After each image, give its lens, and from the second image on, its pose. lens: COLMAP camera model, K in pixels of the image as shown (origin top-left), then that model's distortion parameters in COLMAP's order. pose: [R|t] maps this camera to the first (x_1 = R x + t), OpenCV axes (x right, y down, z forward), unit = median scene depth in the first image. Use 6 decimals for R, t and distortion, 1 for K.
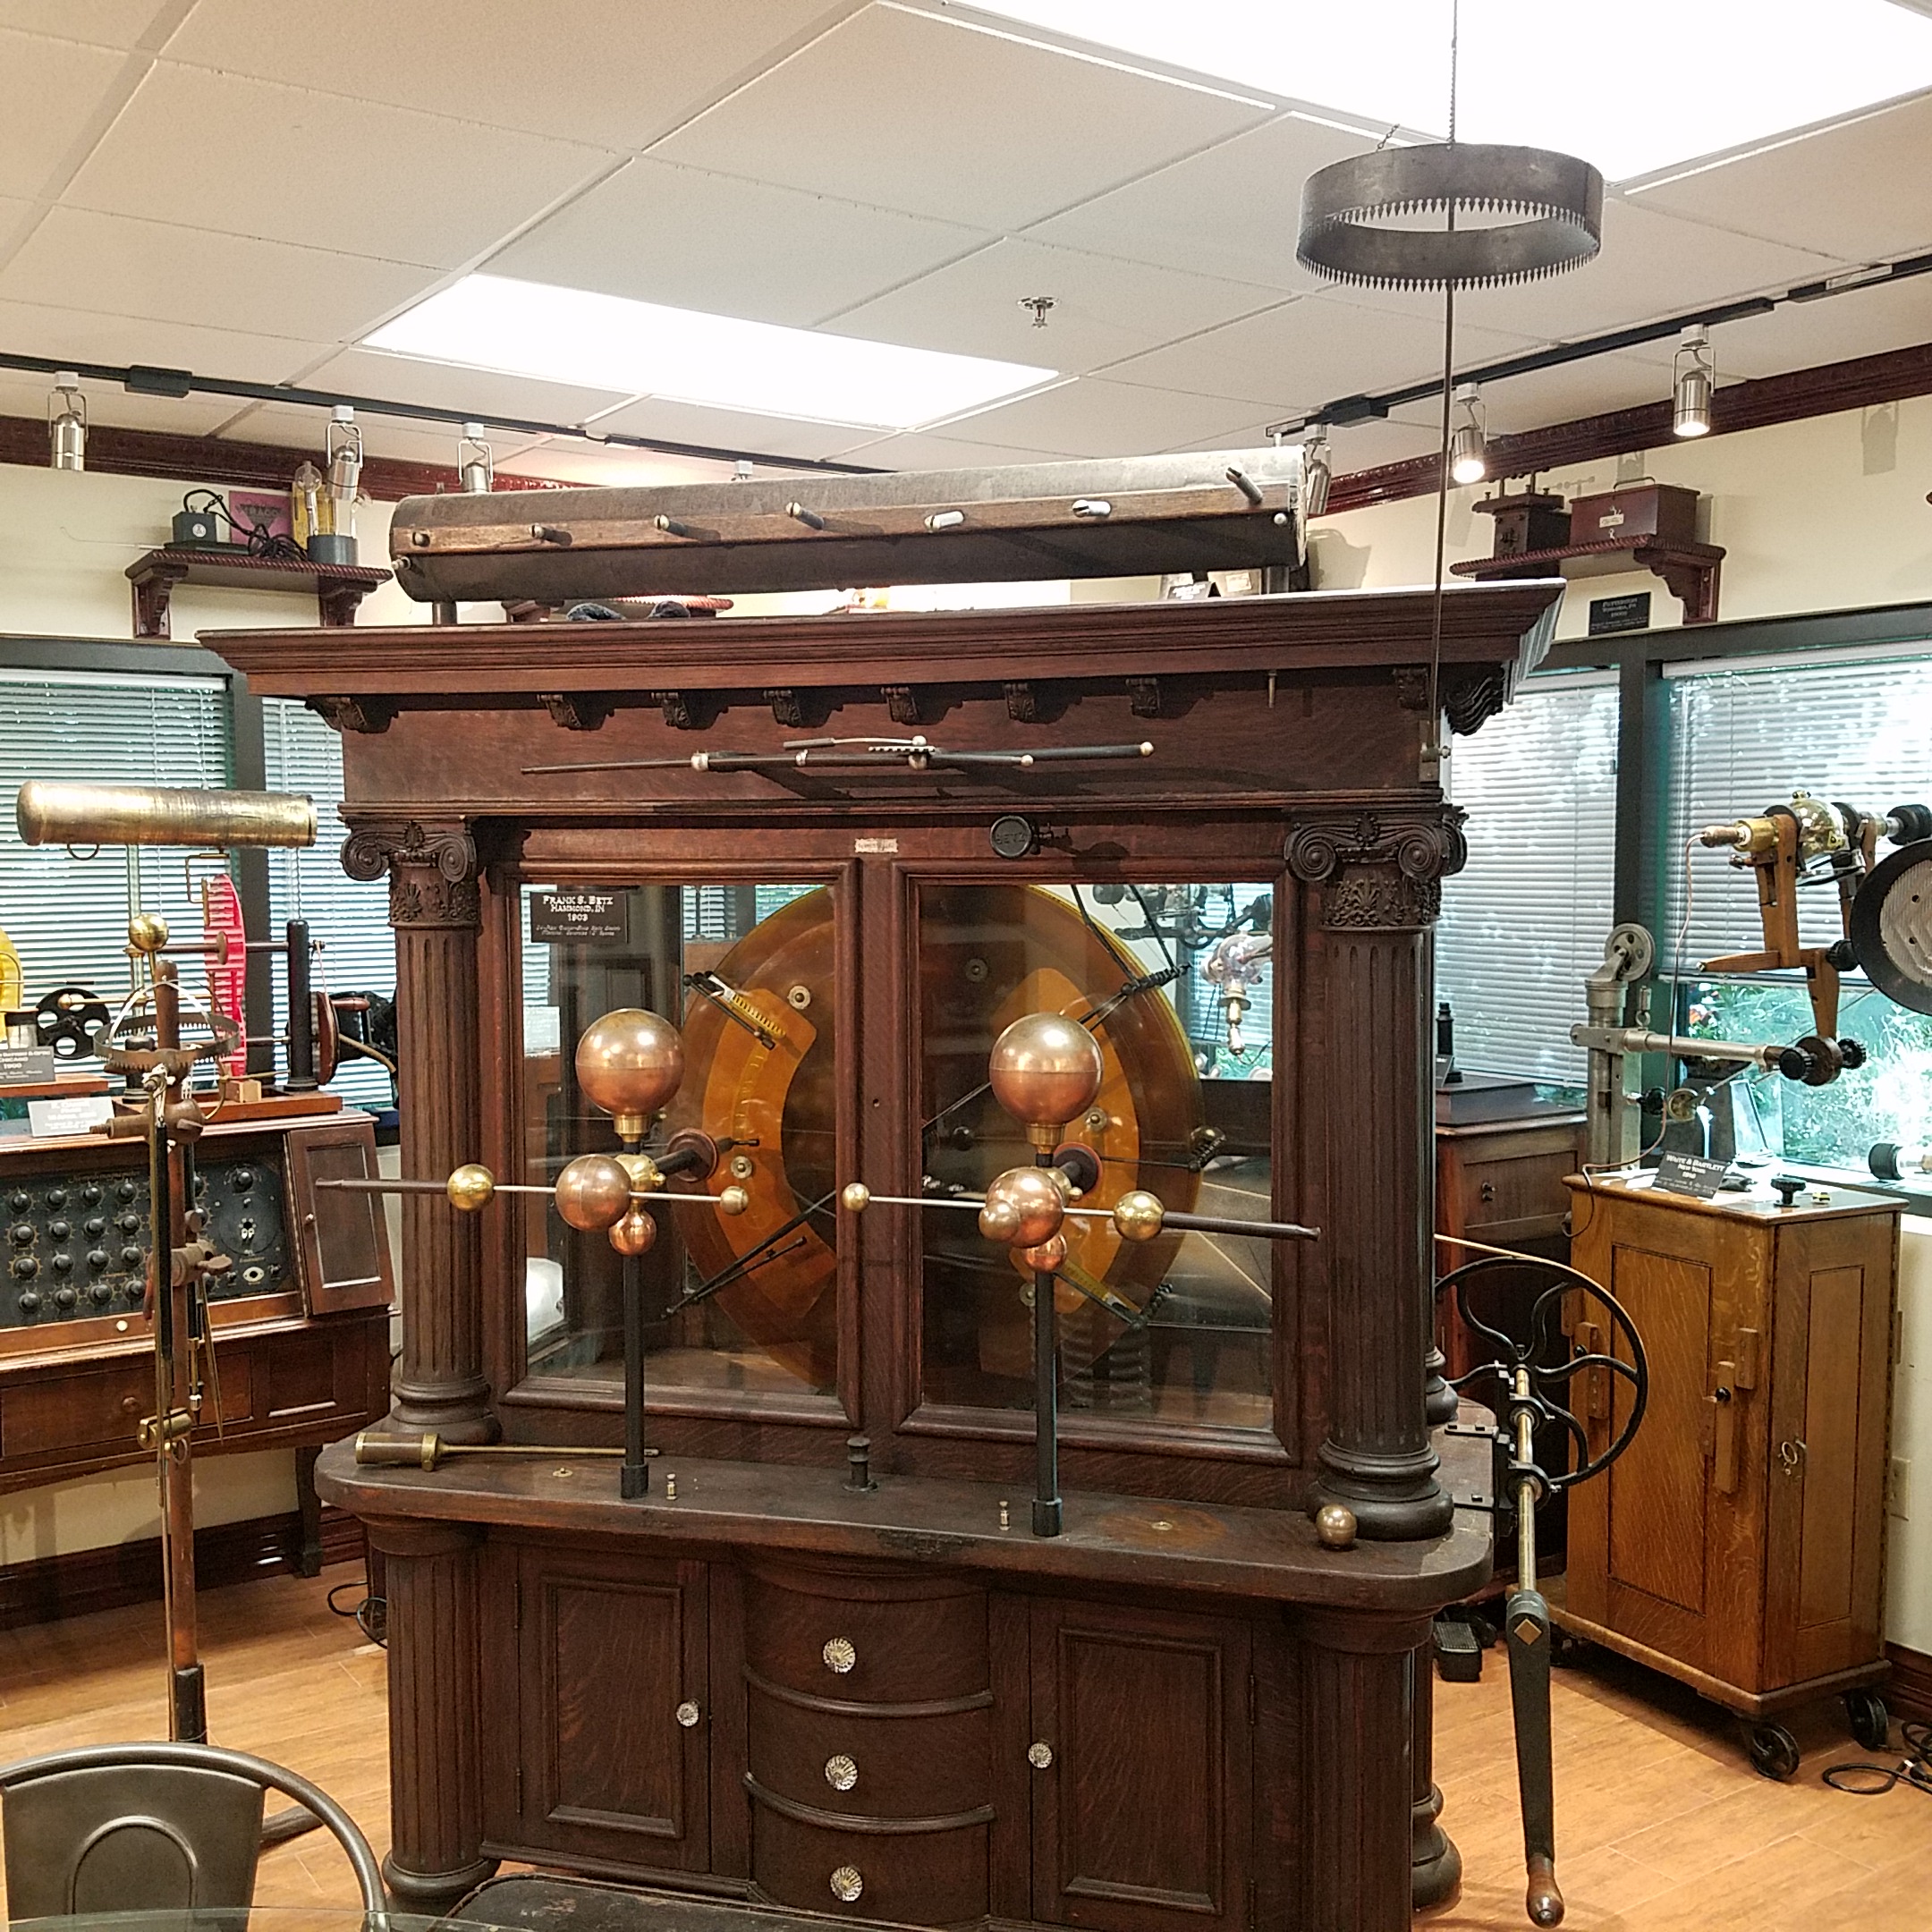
lens RADIAL K [[2004.0, 0, 968.2], [0, 2004.0, 1038.3], [0, 0, 1]] dist [0.353286, -0.888864]
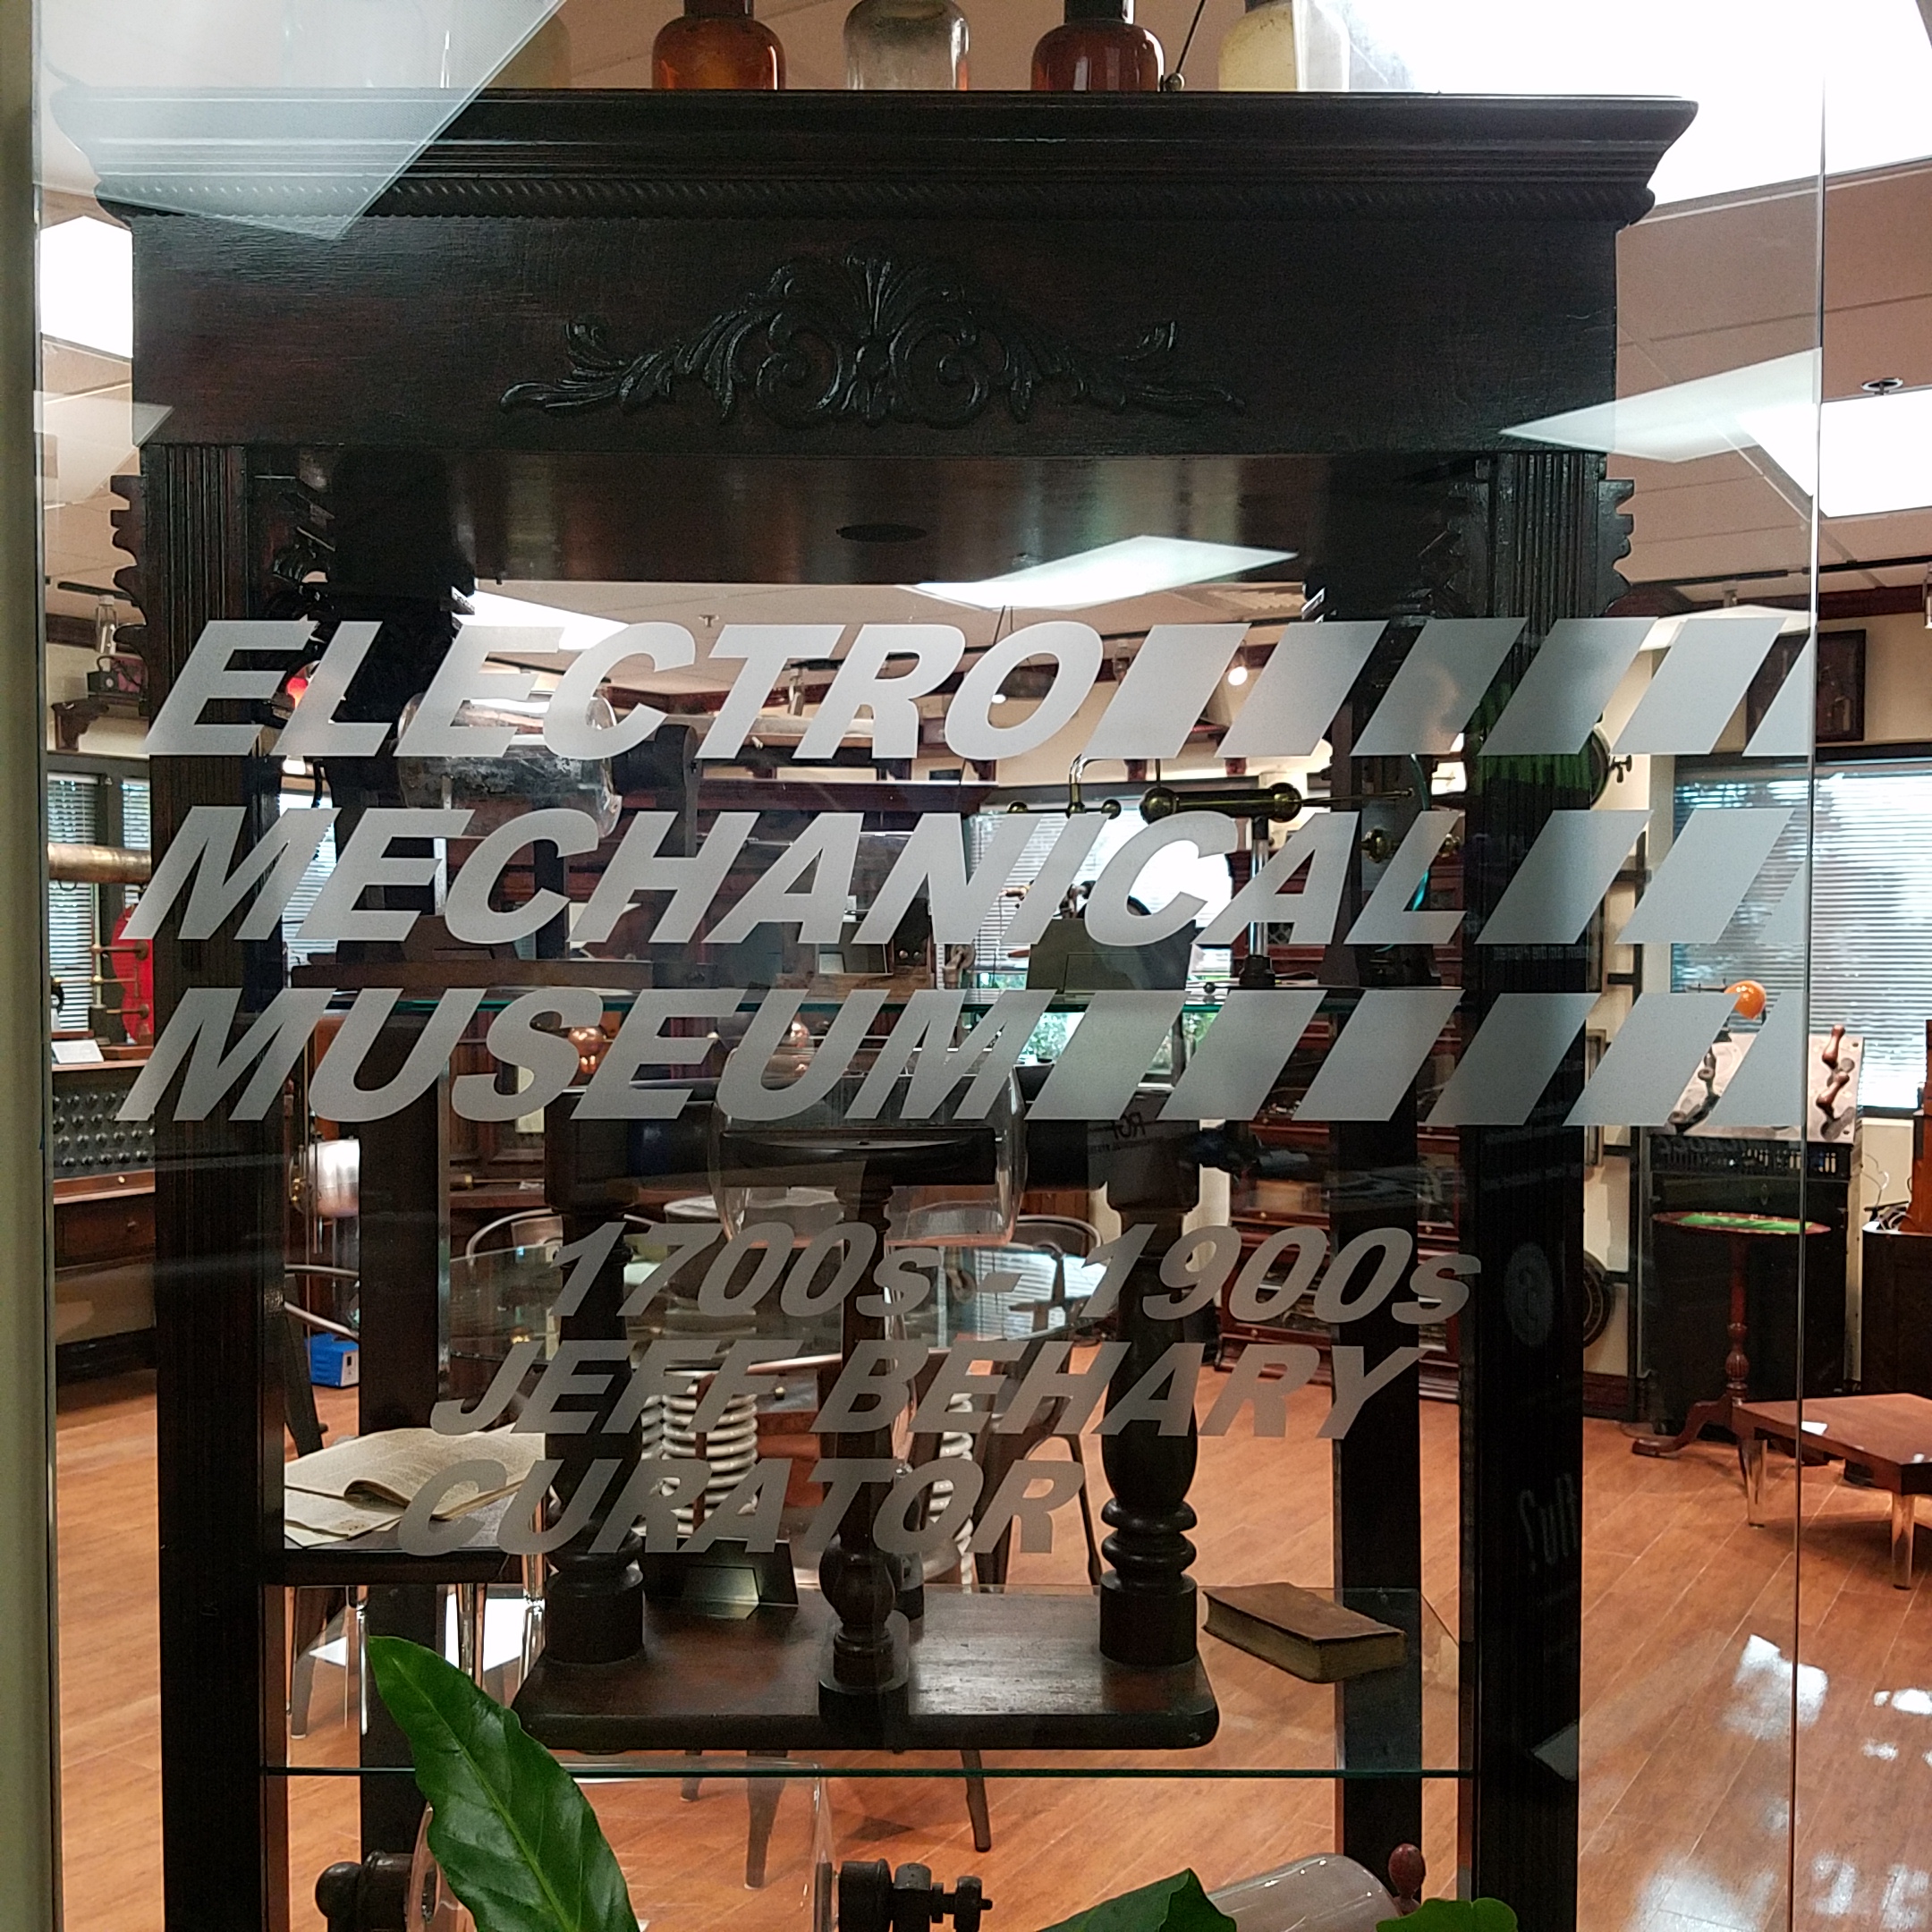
lens RADIAL K [[2004.0, 0, 968.2], [0, 2004.0, 1038.3], [0, 0, 1]] dist [0.353286, -0.888864]
pose [[0.911899, -0.014187, 0.410169, -0.447111], [0.031599, 0.998863, -0.035702, 0.104886], [-0.409196, 0.045517, 0.911311, -0.713891]]
